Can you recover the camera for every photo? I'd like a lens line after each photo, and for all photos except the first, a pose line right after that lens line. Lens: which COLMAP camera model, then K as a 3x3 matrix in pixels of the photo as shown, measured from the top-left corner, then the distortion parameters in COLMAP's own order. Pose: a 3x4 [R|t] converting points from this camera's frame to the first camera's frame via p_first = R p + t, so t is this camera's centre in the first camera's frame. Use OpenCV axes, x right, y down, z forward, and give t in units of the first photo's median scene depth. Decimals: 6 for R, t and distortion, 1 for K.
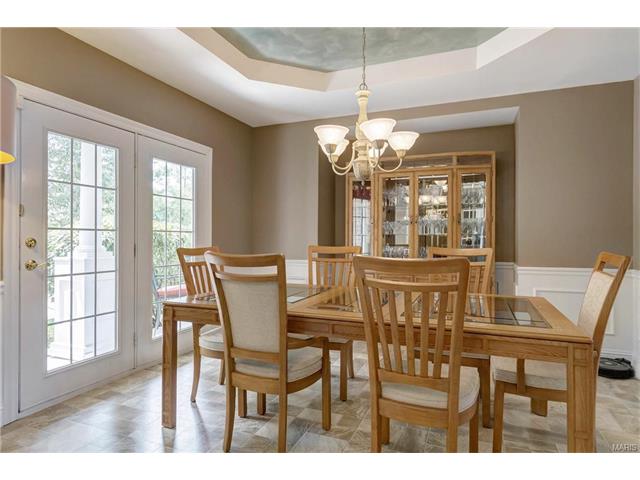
lens RADIAL K [[388.0, 0, 319.4], [0, 388.0, 235.7], [0, 0, 1]] dist [0.007997, -0.012304]
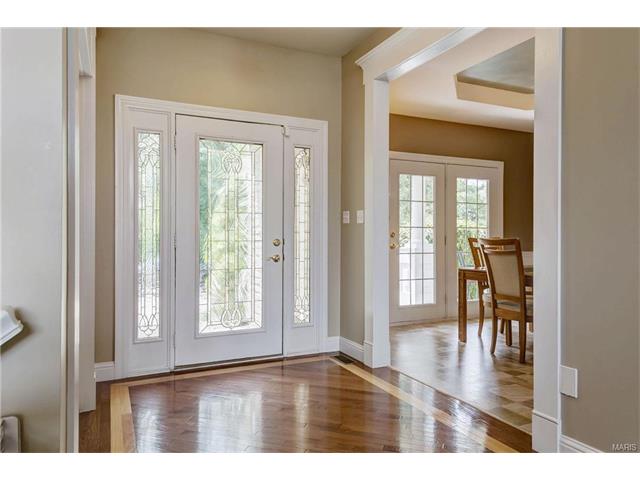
lens RADIAL K [[435.2, 0, 319.9], [0, 435.2, 236.6], [0, 0, 1]] dist [0.005981, 0.000527]
pose [[0.736161, -0.003430, -0.676798, 0.352758], [0.006151, 0.999980, 0.001623, 0.017108], [0.676779, -0.005358, 0.736167, -0.655043]]
